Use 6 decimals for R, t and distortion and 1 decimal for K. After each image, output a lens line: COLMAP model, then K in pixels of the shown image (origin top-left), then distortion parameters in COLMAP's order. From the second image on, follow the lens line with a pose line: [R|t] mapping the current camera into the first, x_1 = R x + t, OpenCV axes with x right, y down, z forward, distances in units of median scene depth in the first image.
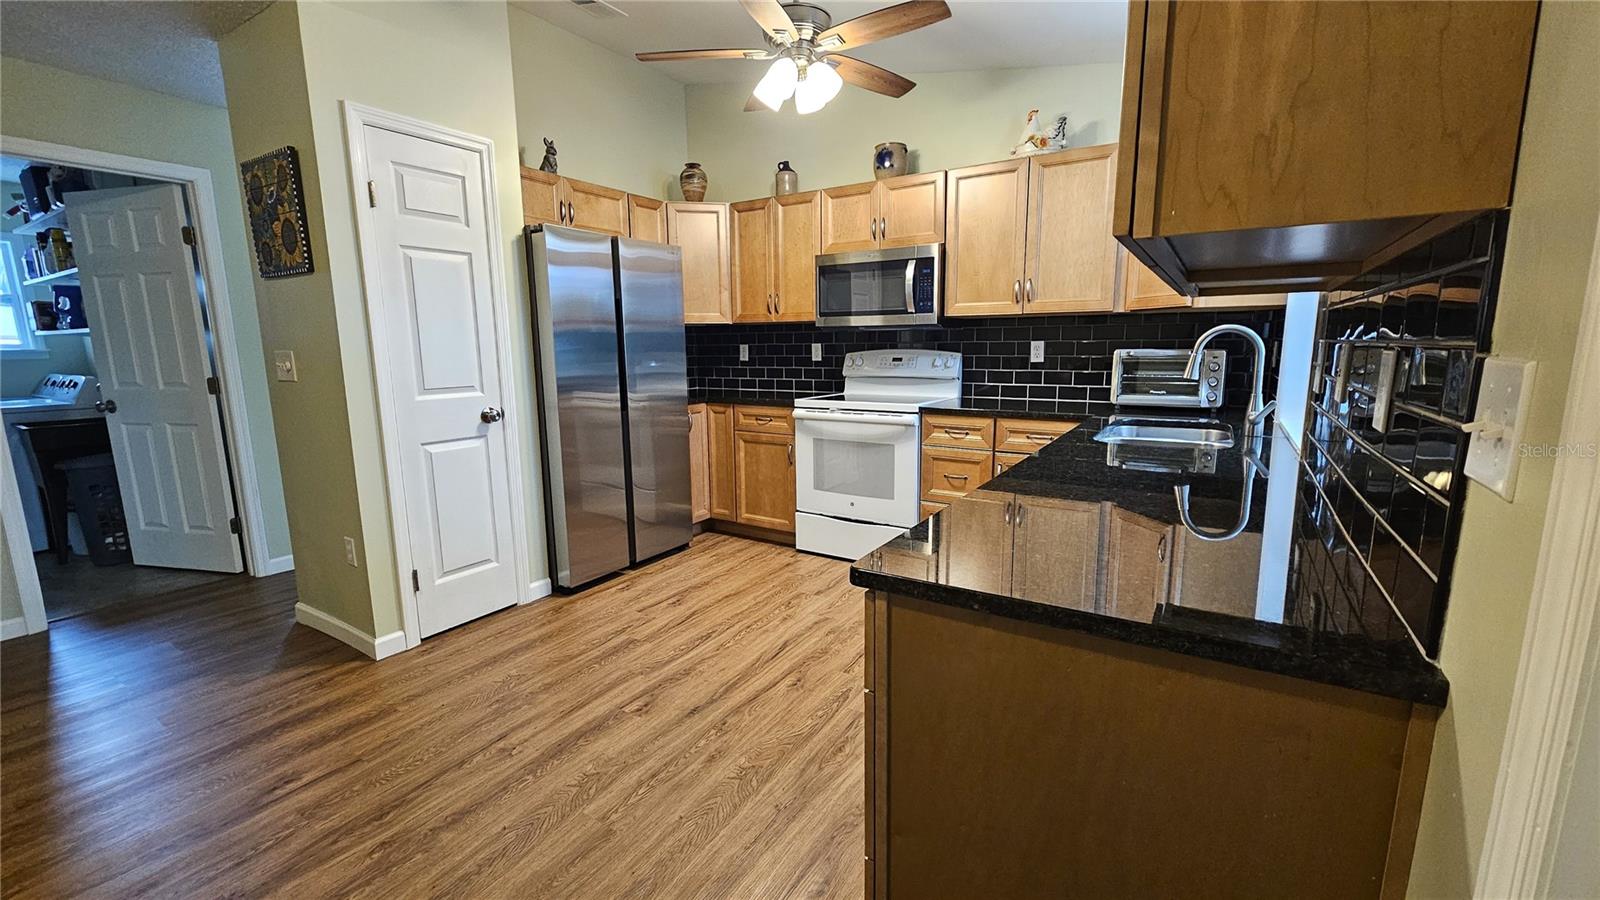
lens RADIAL K [[657.4, 0, 804.7], [0, 657.4, 450.7], [0, 0, 1]] dist [-0.002895, 0.000775]
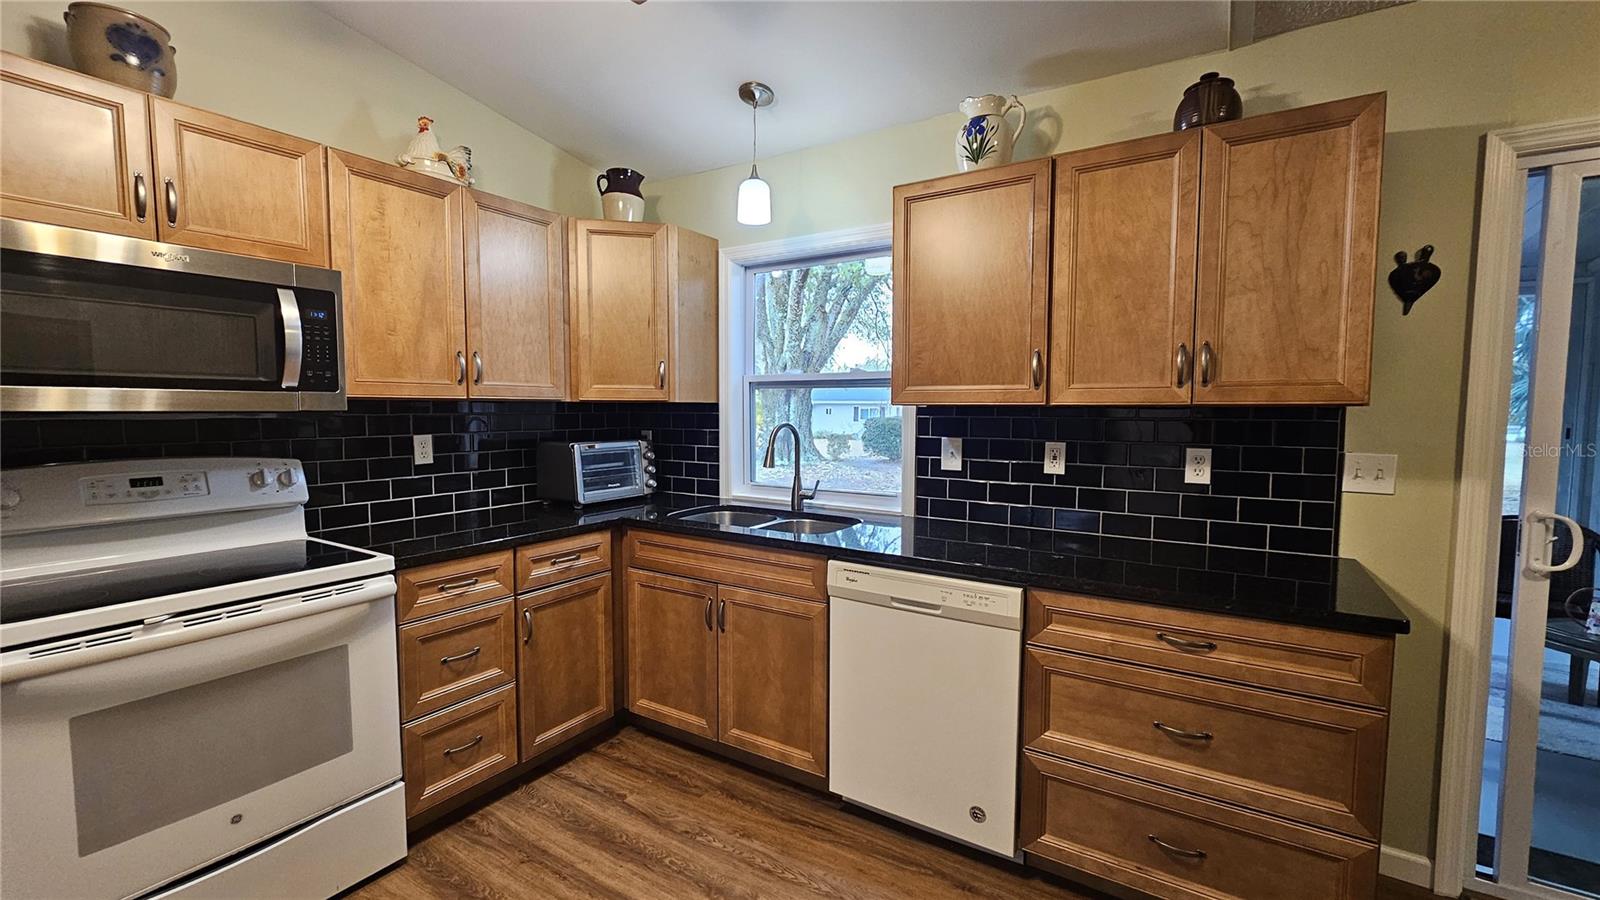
lens RADIAL K [[657.4, 0, 802.2], [0, 657.4, 455.7], [0, 0, 1]] dist [-0.002895, 0.000775]
pose [[-0.007274, -0.063479, 0.997957, -0.396998], [0.158174, 0.985346, 0.063830, -0.140866], [-0.987384, 0.158315, 0.002873, 0.674952]]
